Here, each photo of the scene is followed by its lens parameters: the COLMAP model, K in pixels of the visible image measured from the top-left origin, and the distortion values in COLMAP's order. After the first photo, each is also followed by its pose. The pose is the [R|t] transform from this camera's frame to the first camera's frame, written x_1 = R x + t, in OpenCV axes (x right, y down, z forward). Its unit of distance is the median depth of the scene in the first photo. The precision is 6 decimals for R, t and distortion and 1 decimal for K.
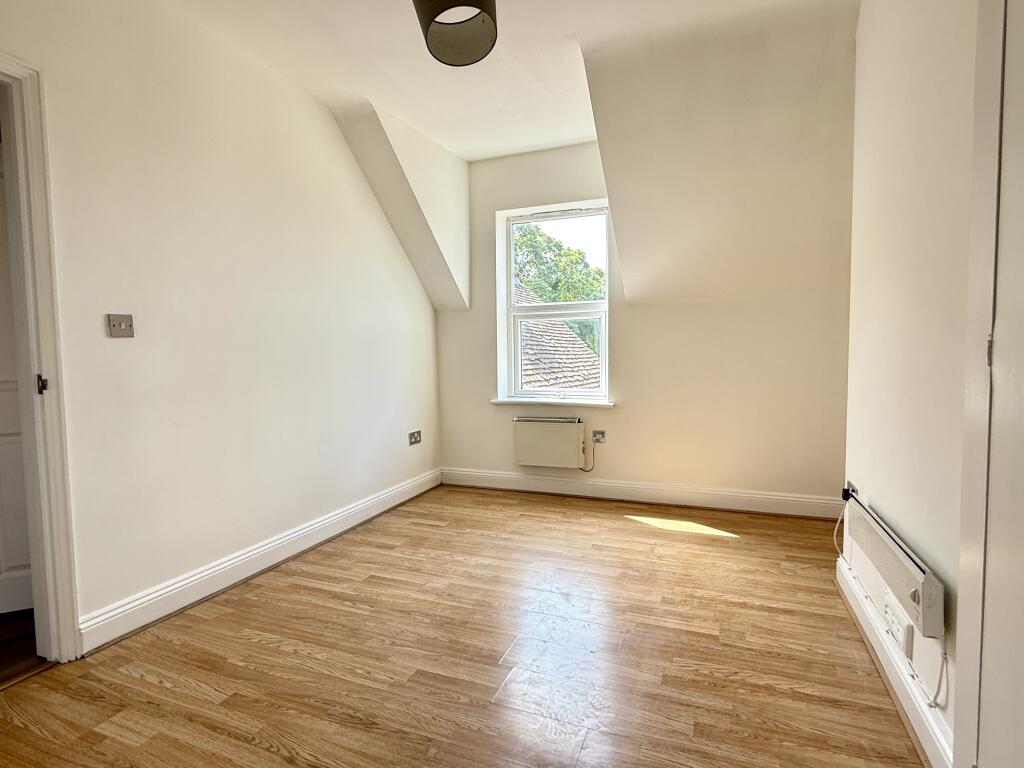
lens RADIAL K [[533.1, 0, 508.7], [0, 533.1, 385.6], [0, 0, 1]] dist [0.000723, 0.000217]
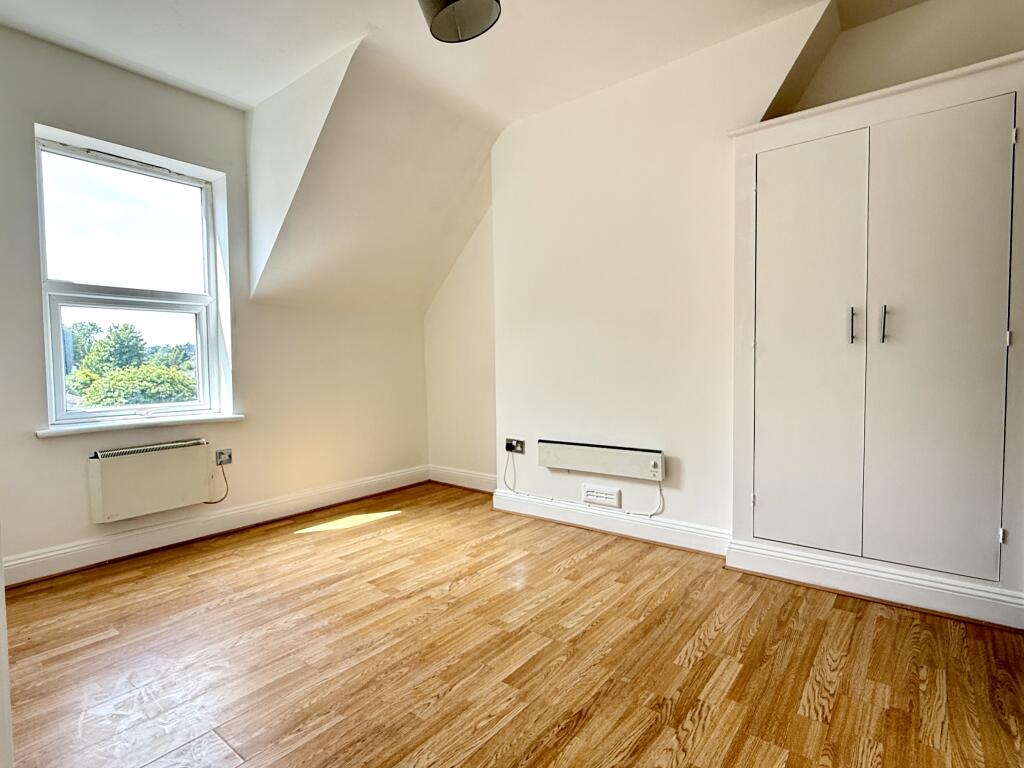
lens RADIAL K [[540.5, 0, 507.6], [0, 540.5, 387.2], [0, 0, 1]] dist [-0.000284, 0.000394]
pose [[0.259332, -0.034820, 0.965160, -0.616930], [0.069342, 0.997442, 0.017353, 0.004066], [-0.963296, 0.062426, 0.261083, 0.417202]]
